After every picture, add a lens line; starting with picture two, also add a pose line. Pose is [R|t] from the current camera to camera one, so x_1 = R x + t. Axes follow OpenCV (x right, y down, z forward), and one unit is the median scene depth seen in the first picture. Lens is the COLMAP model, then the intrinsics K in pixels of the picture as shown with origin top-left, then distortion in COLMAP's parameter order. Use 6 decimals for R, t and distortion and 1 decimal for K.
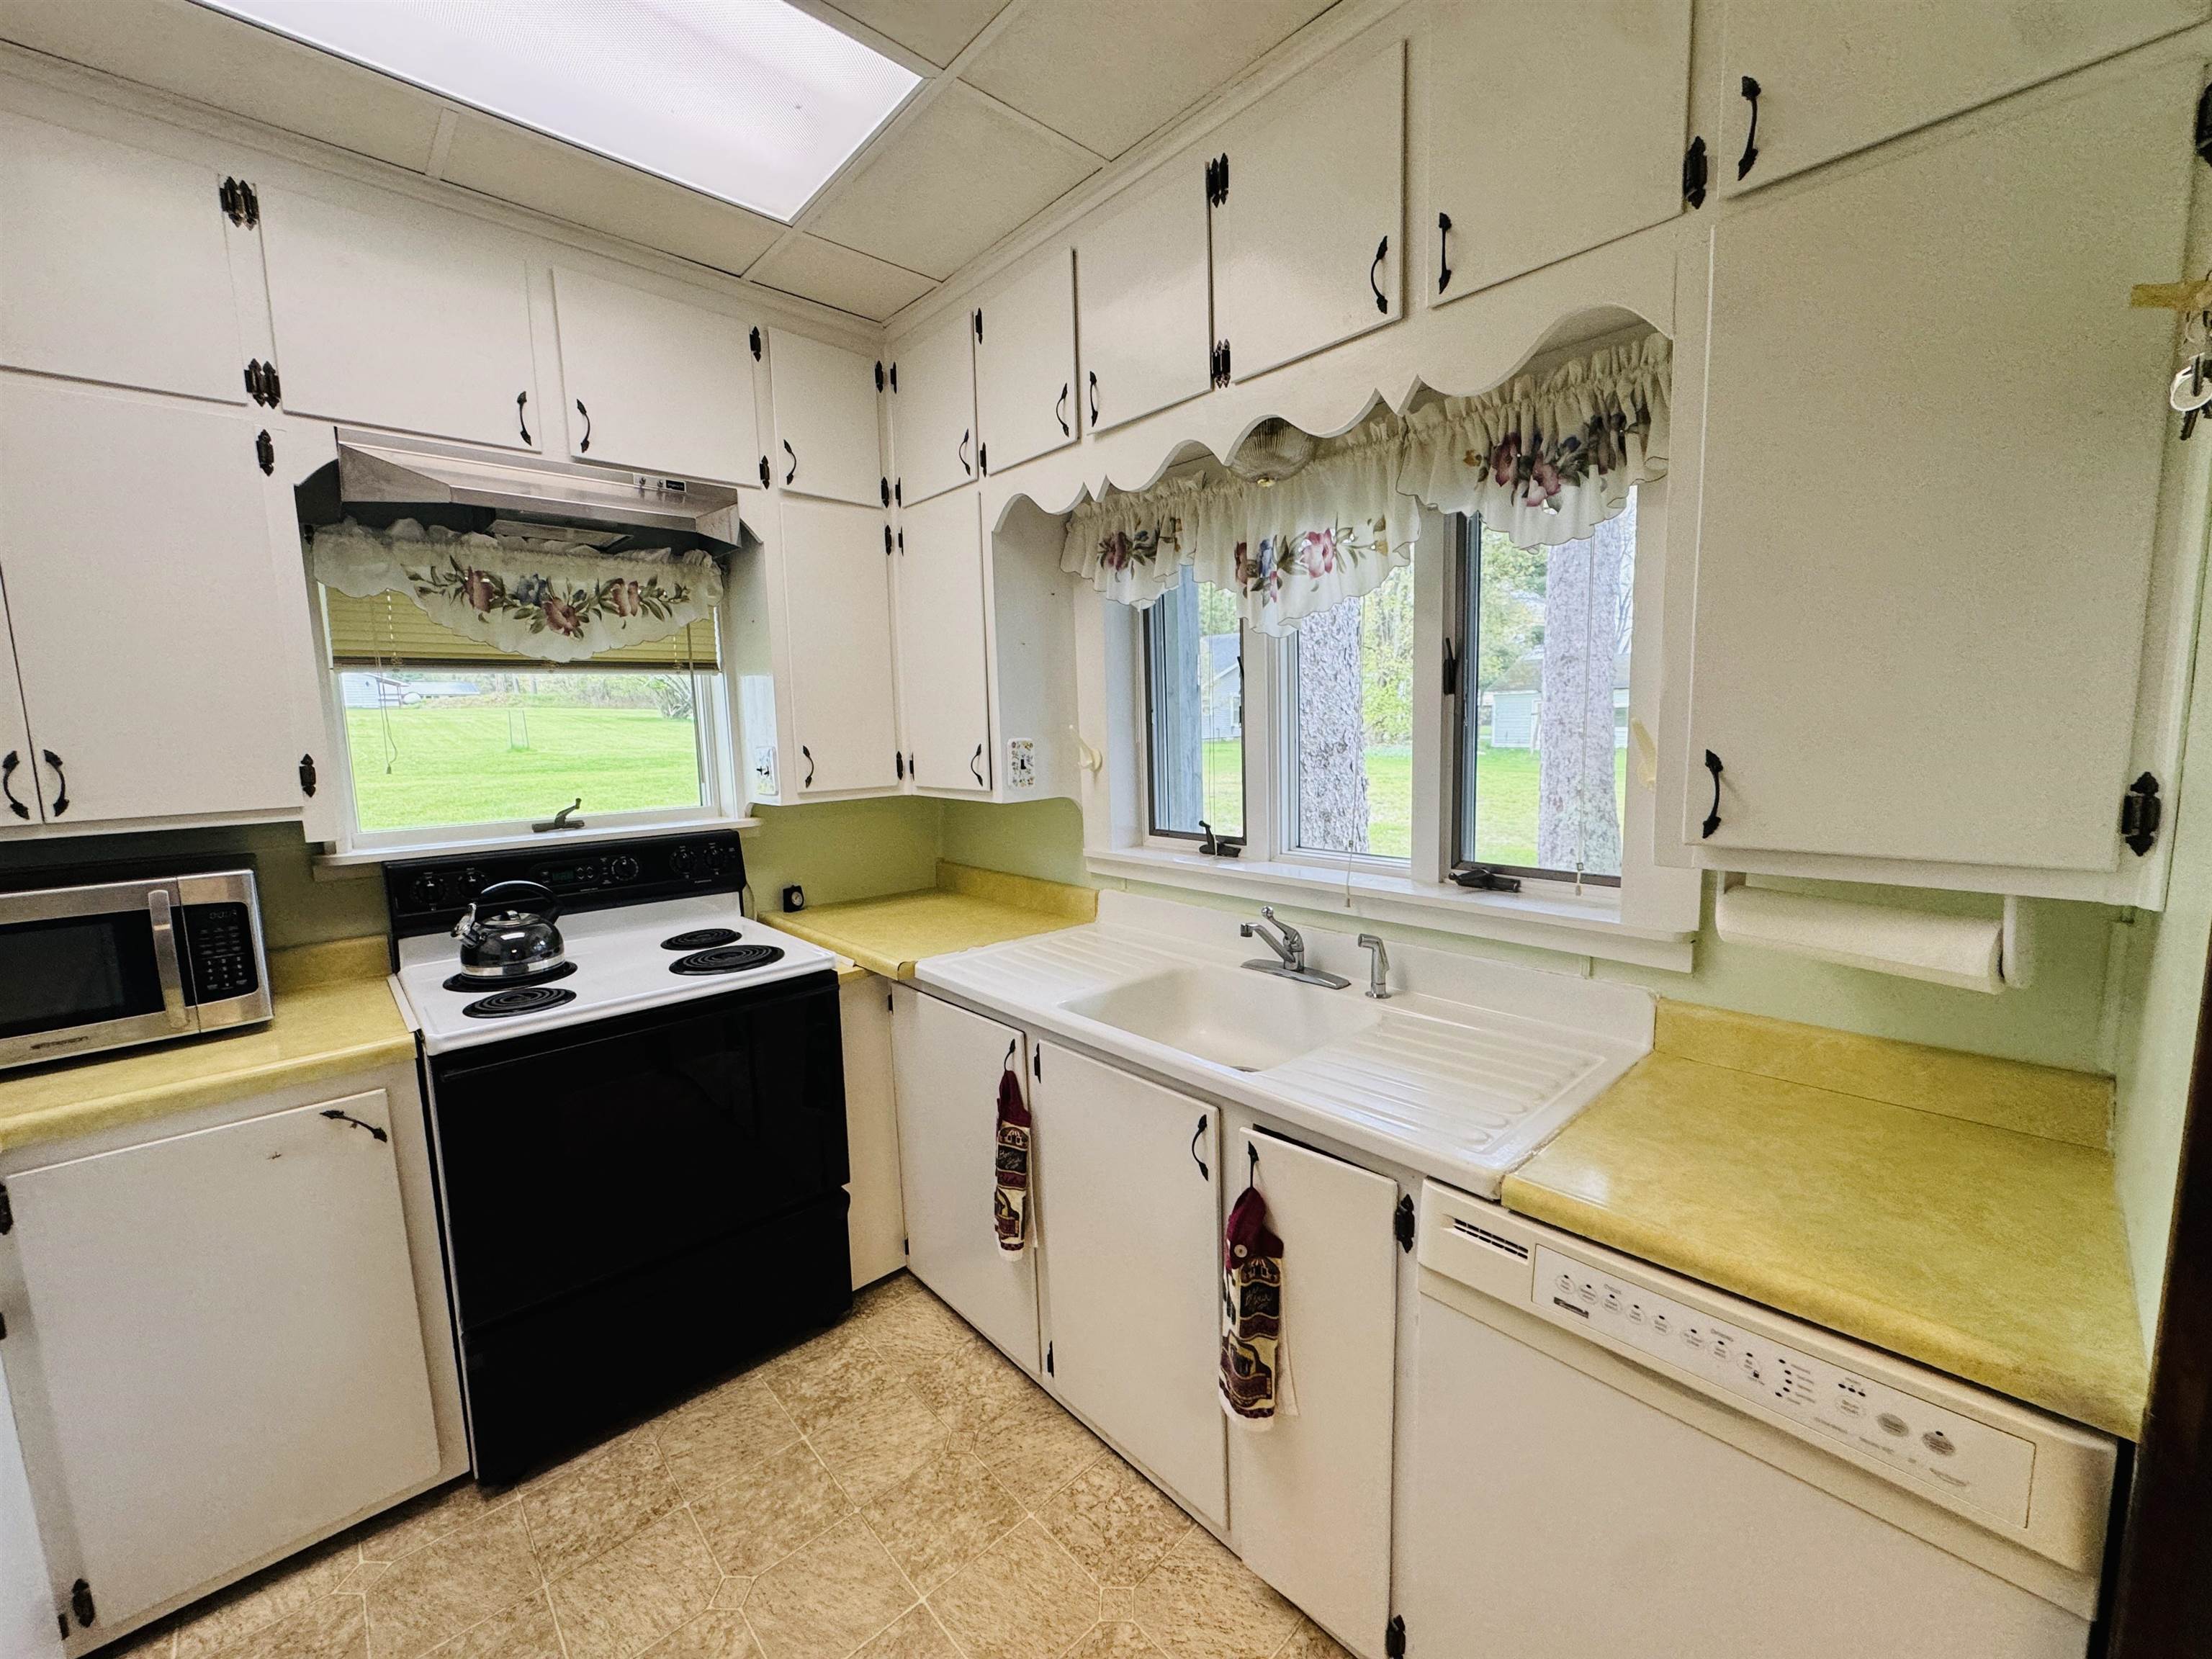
lens RADIAL K [[878.4, 0, 1103.6], [0, 878.4, 828.6], [0, 0, 1]] dist [-0.000411, -0.000020]
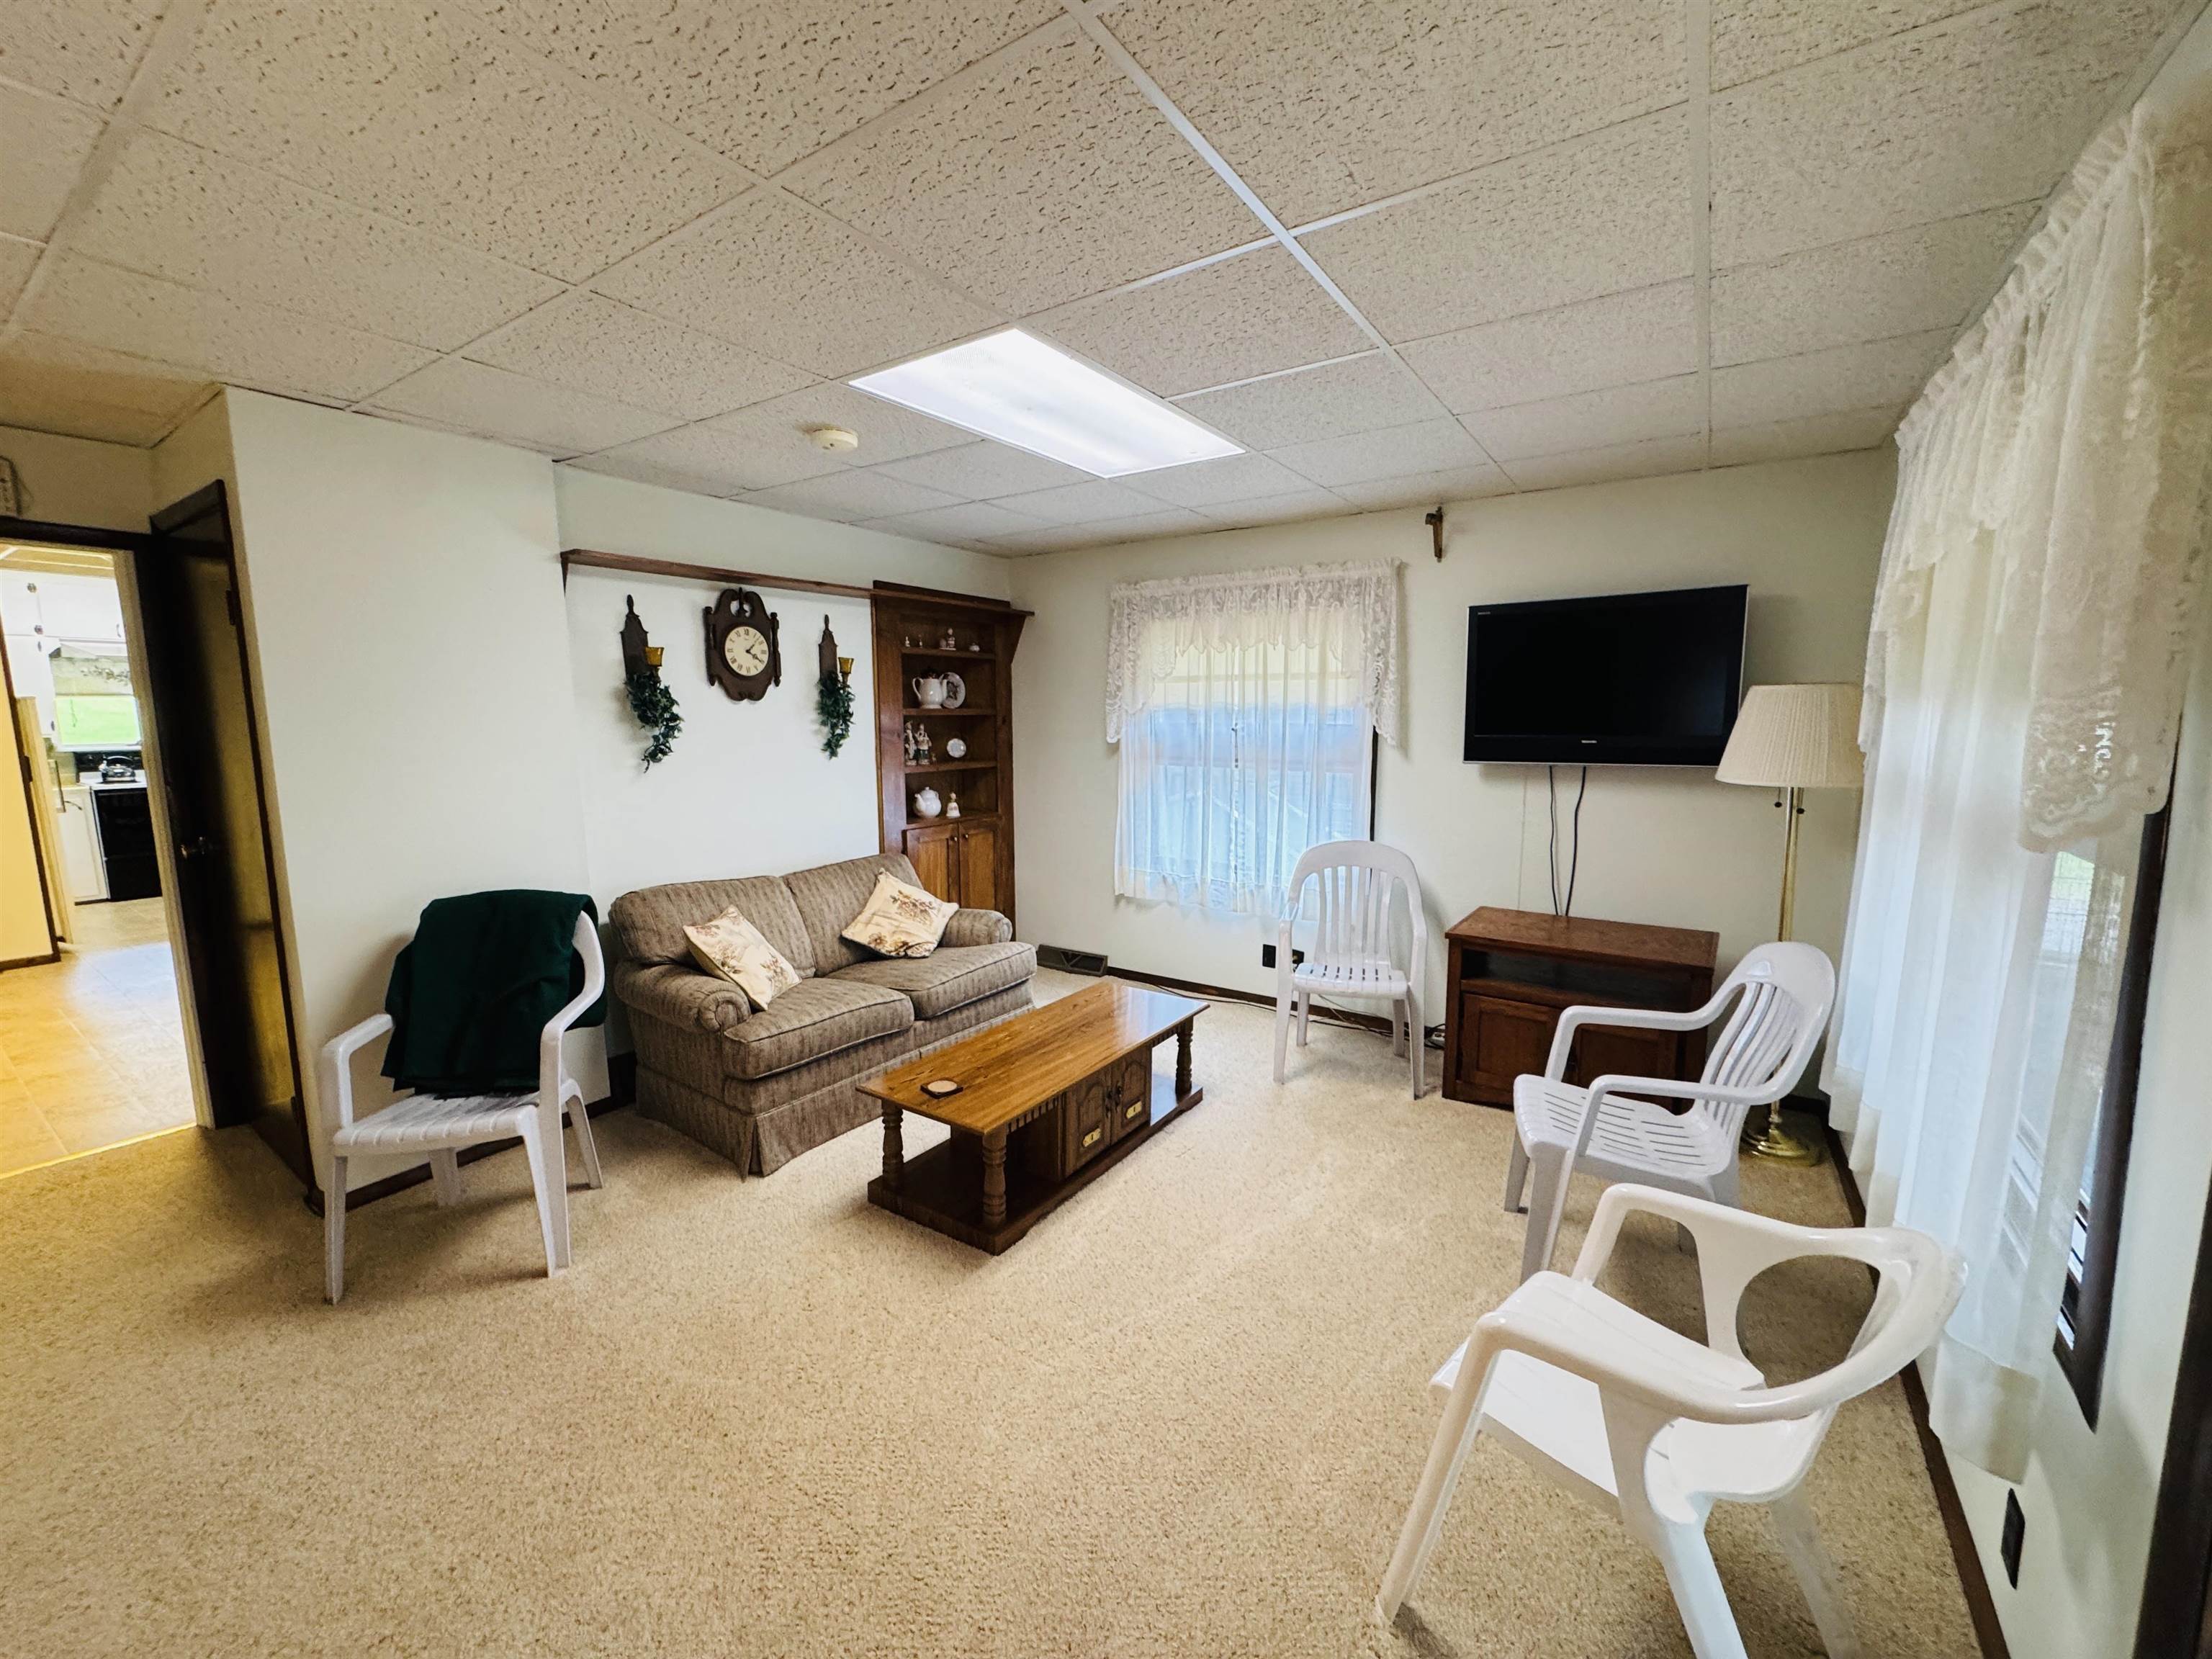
lens RADIAL K [[878.4, 0, 1103.6], [0, 878.4, 828.6], [0, 0, 1]] dist [-0.000411, -0.000020]
pose [[0.973179, -0.011406, 0.229767, 2.588506], [0.008425, 0.999867, 0.013950, 0.357161], [-0.229895, -0.011640, 0.973146, -3.661174]]
